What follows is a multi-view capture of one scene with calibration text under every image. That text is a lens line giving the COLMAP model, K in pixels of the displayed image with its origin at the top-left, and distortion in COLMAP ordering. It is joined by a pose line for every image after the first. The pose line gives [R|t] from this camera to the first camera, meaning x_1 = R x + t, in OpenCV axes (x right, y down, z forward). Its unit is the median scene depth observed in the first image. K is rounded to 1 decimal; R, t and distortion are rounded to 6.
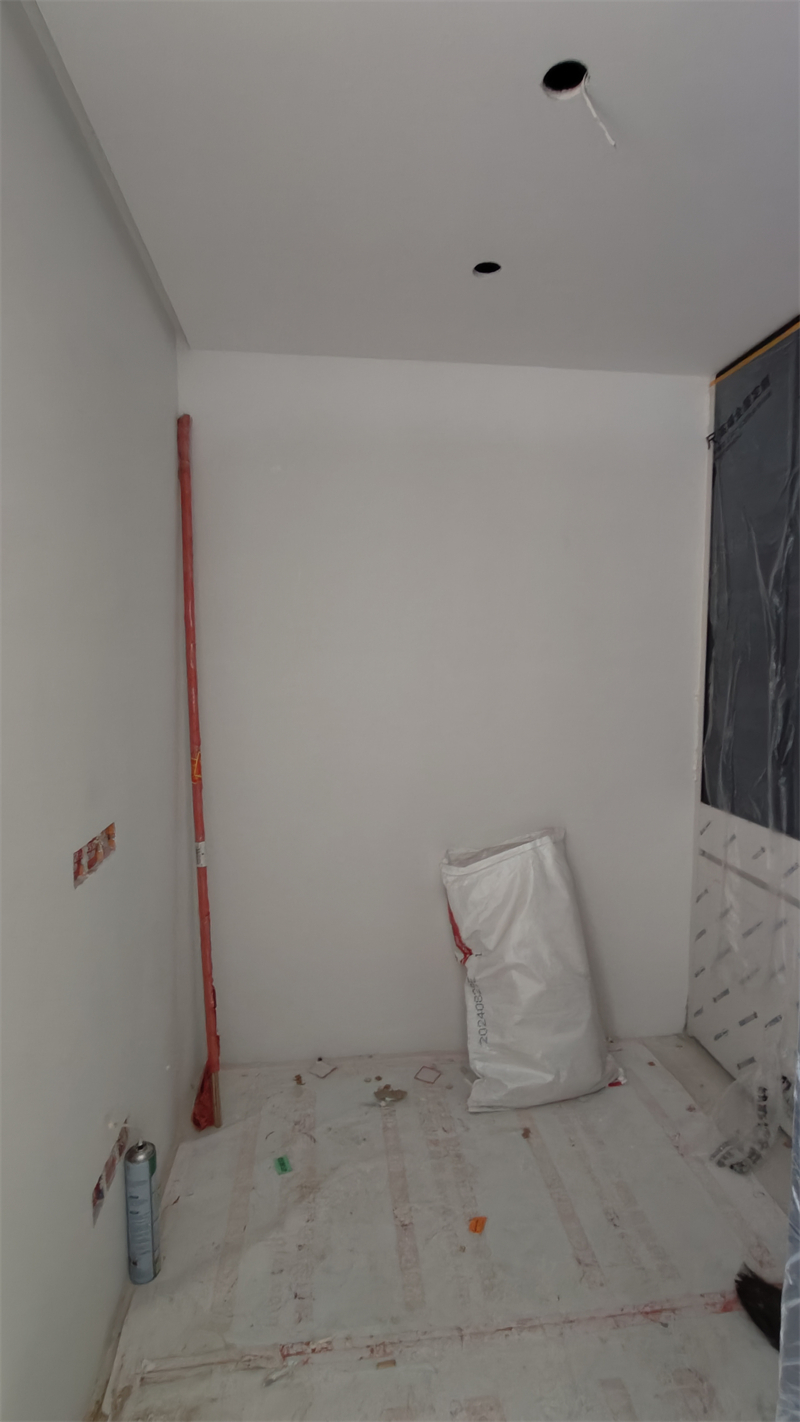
lens RADIAL K [[650.4, 0, 331.1], [0, 650.4, 709.6], [0, 0, 1]] dist [-0.001695, 0.000265]
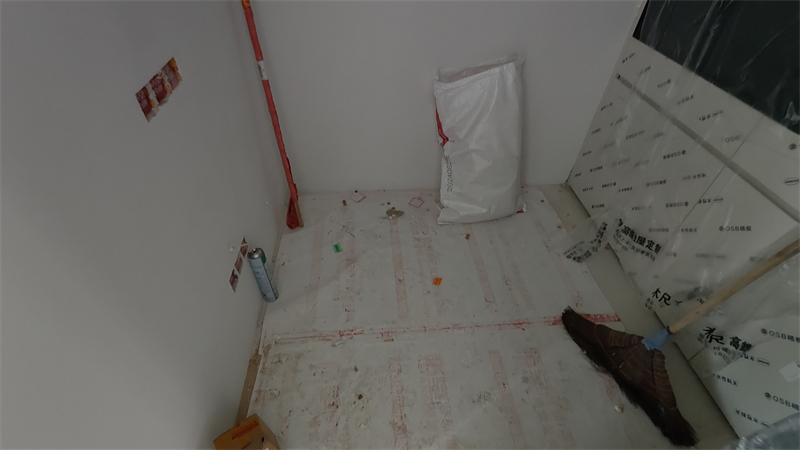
lens RADIAL K [[365.9, 0, 394.4], [0, 365.9, 230.2], [0, 0, 1]] dist [-0.001695, 0.000265]
pose [[0.997453, -0.031726, 0.063879, 0.027696], [-0.016062, 0.772700, 0.634569, -0.018501], [-0.069492, -0.633979, 0.770222, 0.226332]]
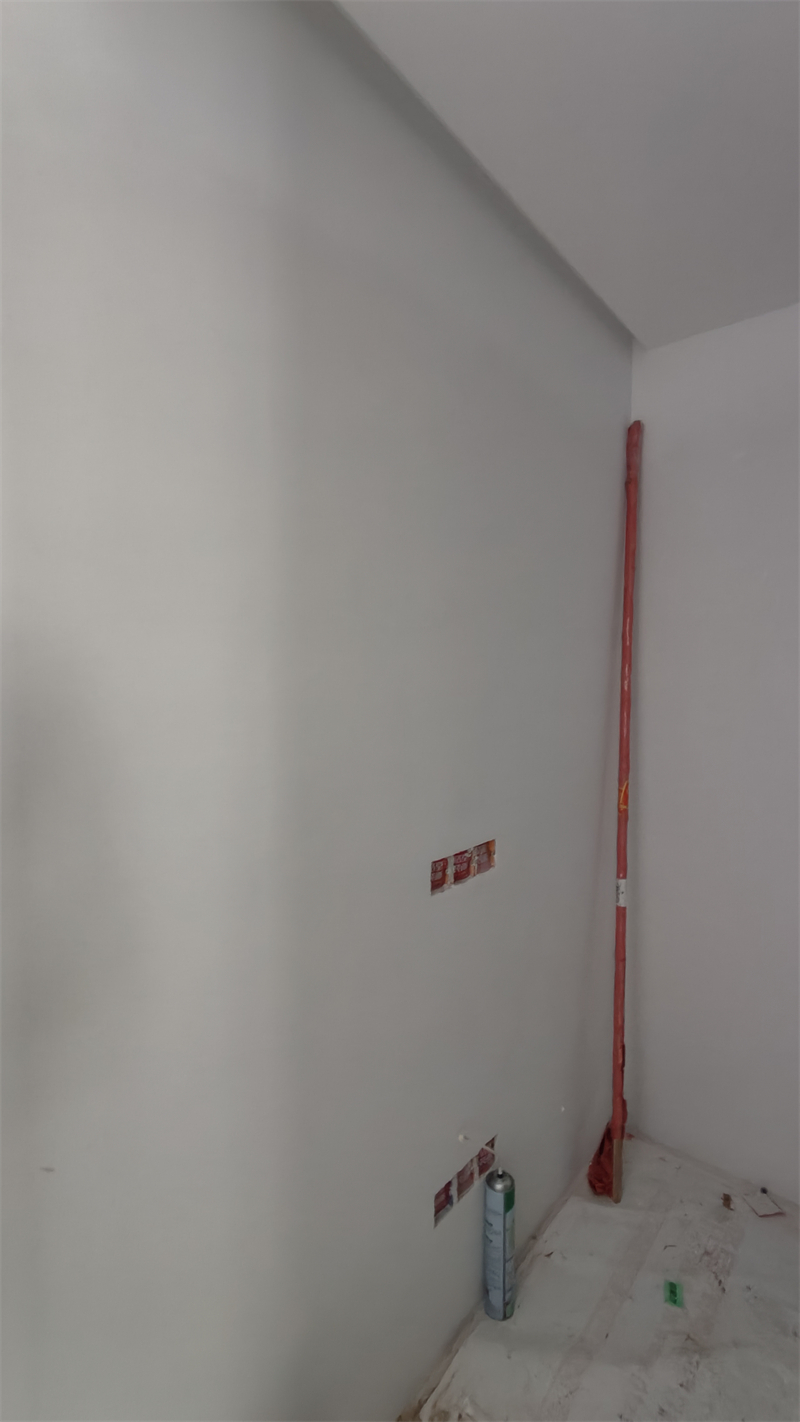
lens RADIAL K [[614.2, 0, 357.2], [0, 614.2, 708.3], [0, 0, 1]] dist [-0.001292, 0.000067]
pose [[0.730380, 0.034092, -0.682190, 0.153557], [-0.056902, 0.998319, -0.011031, -0.008910], [0.680667, 0.046875, 0.731092, 0.138148]]
